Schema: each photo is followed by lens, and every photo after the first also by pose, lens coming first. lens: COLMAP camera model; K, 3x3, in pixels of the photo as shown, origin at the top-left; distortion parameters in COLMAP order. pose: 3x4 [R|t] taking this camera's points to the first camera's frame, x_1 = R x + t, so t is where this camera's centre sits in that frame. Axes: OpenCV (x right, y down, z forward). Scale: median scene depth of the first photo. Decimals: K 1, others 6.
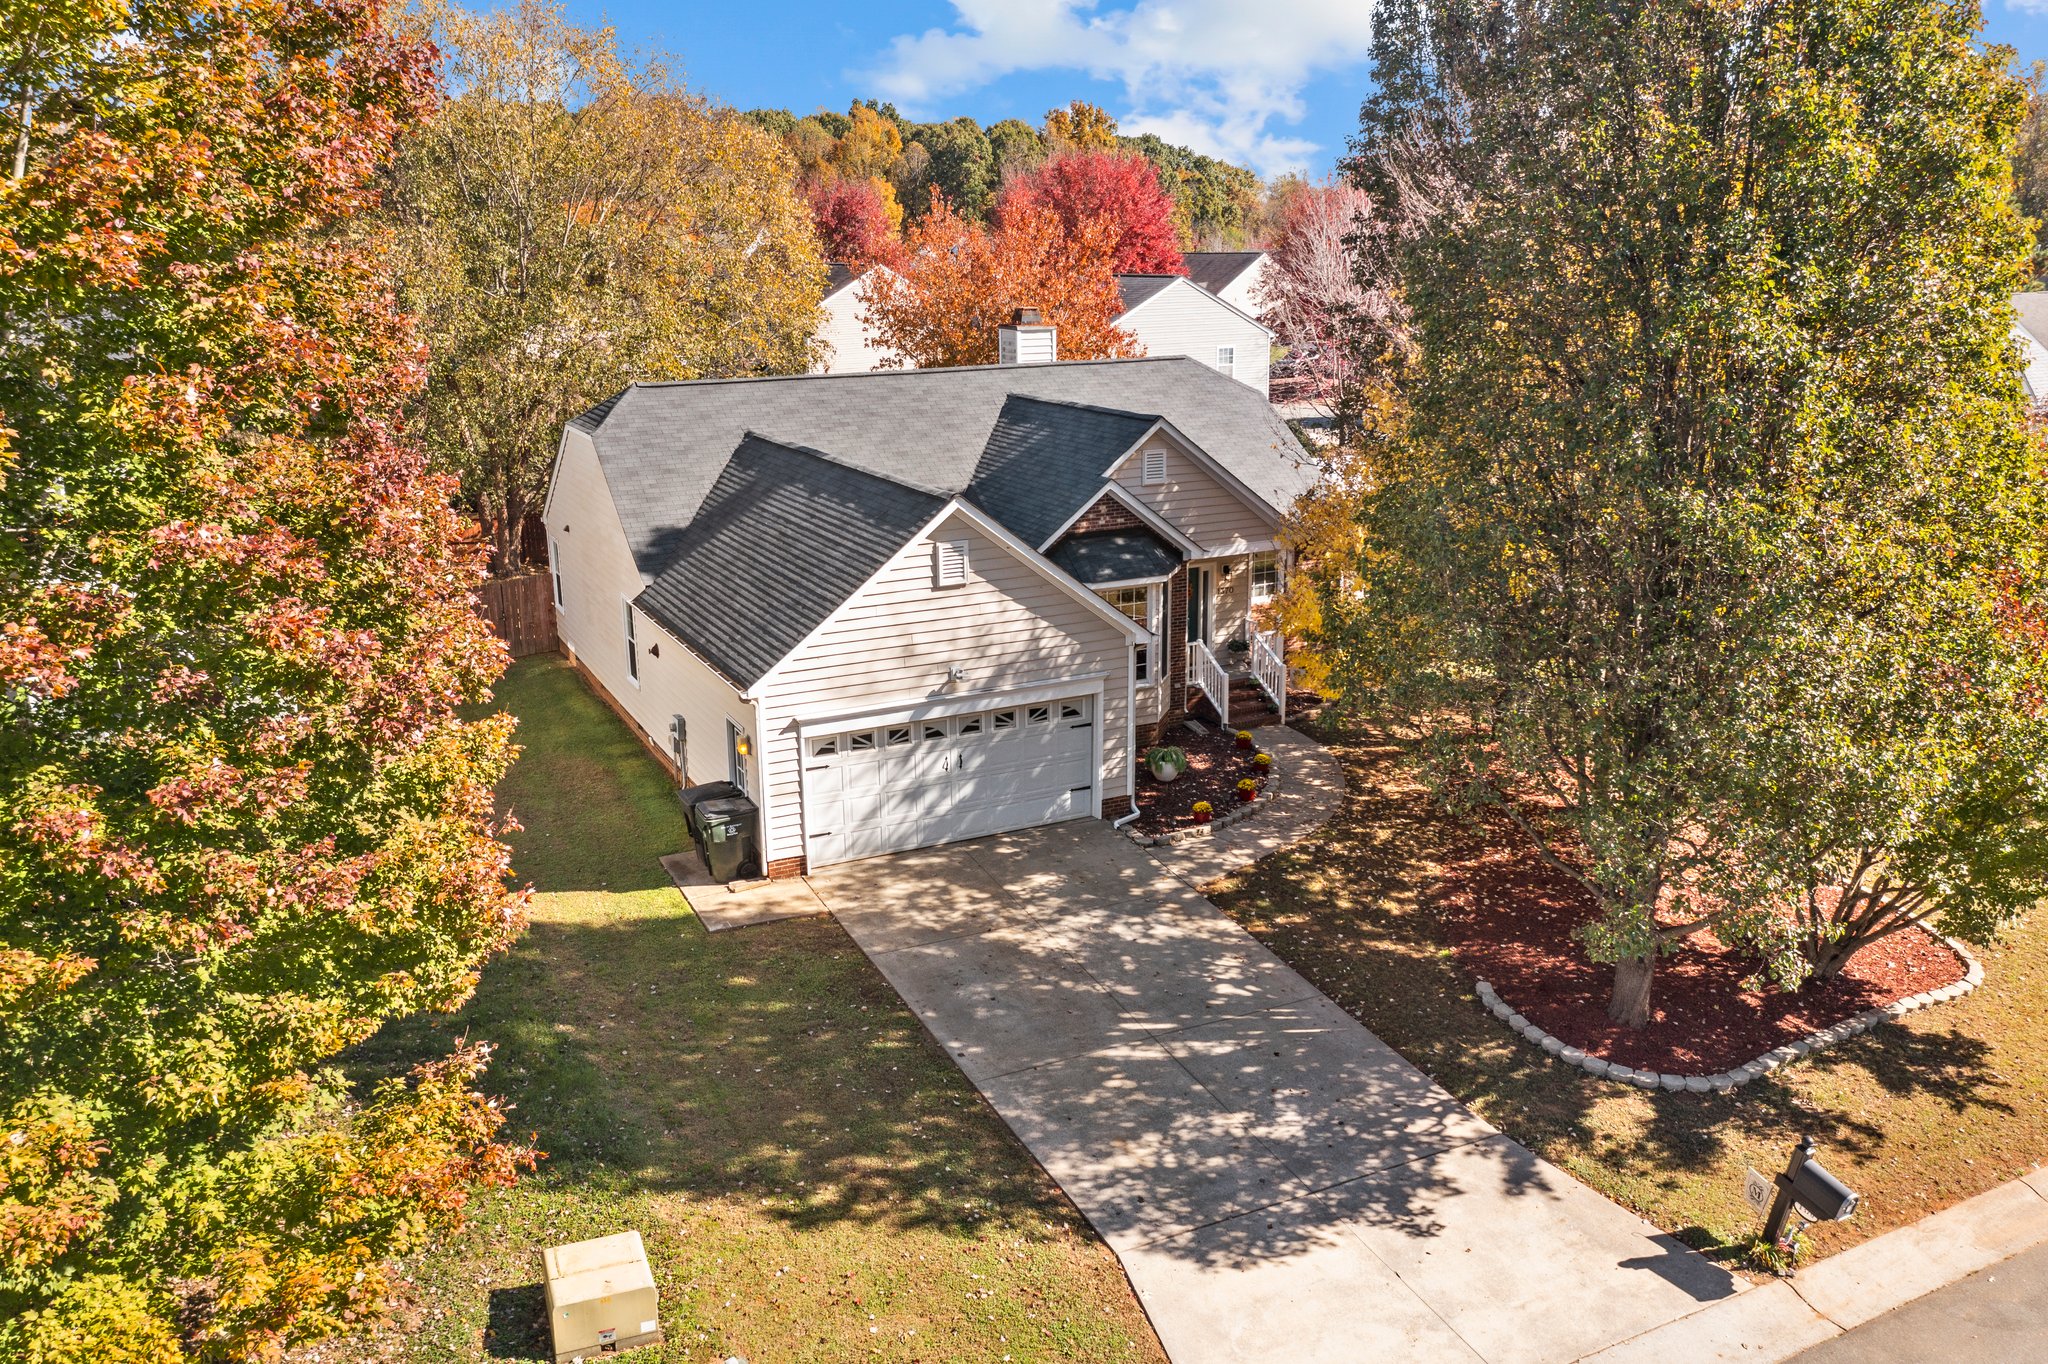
lens RADIAL K [[1602.2, 0, 1024.9], [0, 1602.2, 690.4], [0, 0, 1]] dist [-0.034034, 0.005739]
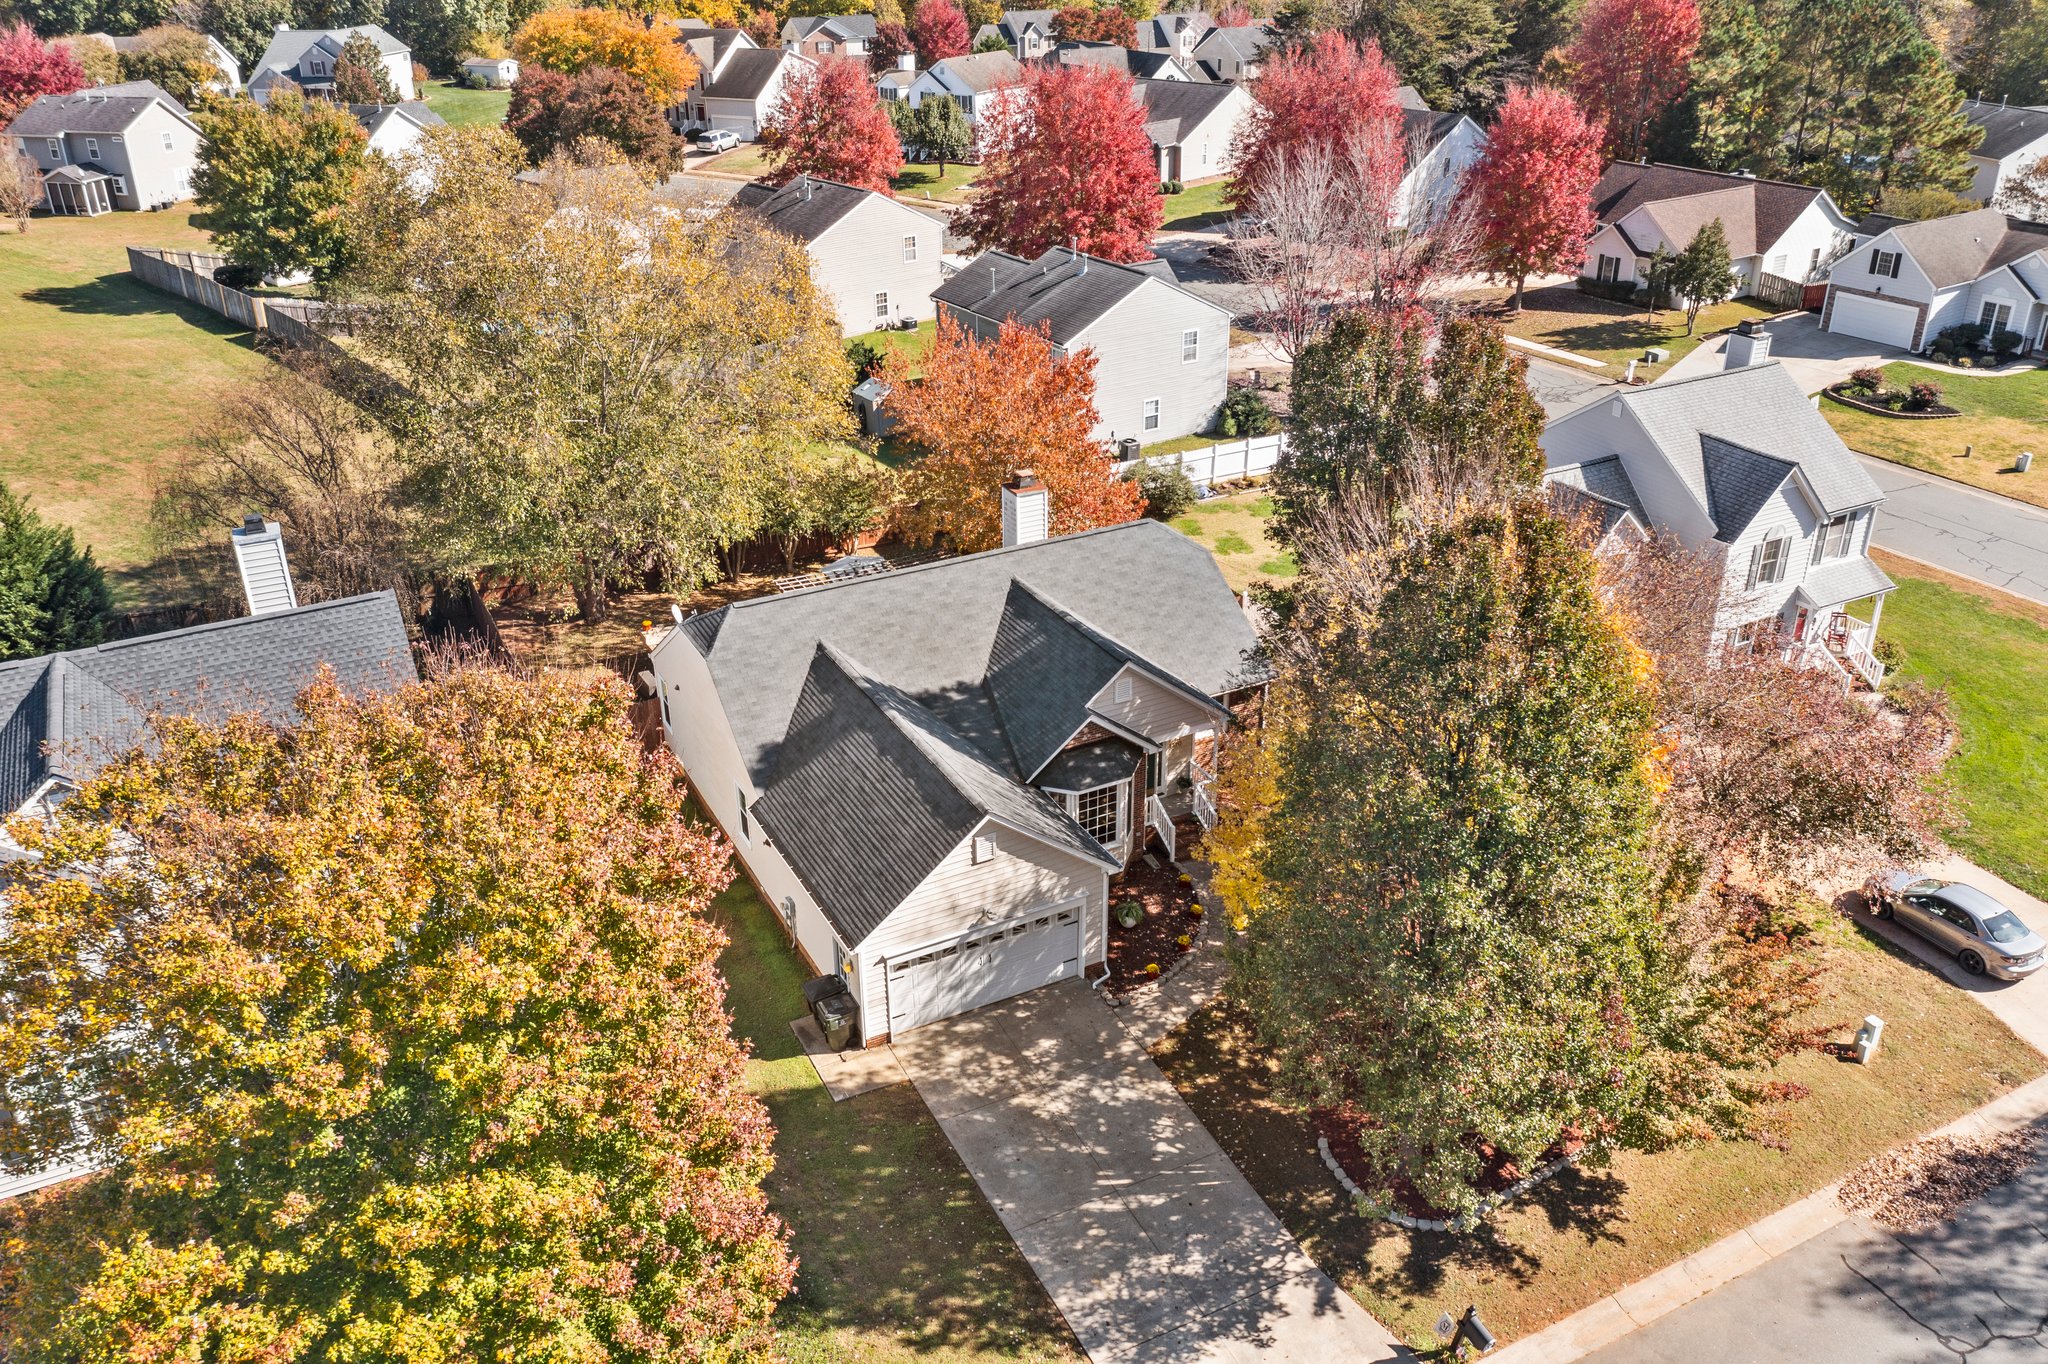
lens RADIAL K [[1602.2, 0, 1028.2], [0, 1602.2, 688.1], [0, 0, 1]] dist [-0.034034, 0.005739]
pose [[0.999808, -0.006735, 0.018412, -0.033818], [0.003056, 0.981196, 0.192987, -0.542035], [-0.019366, -0.192894, 0.981028, -0.456563]]
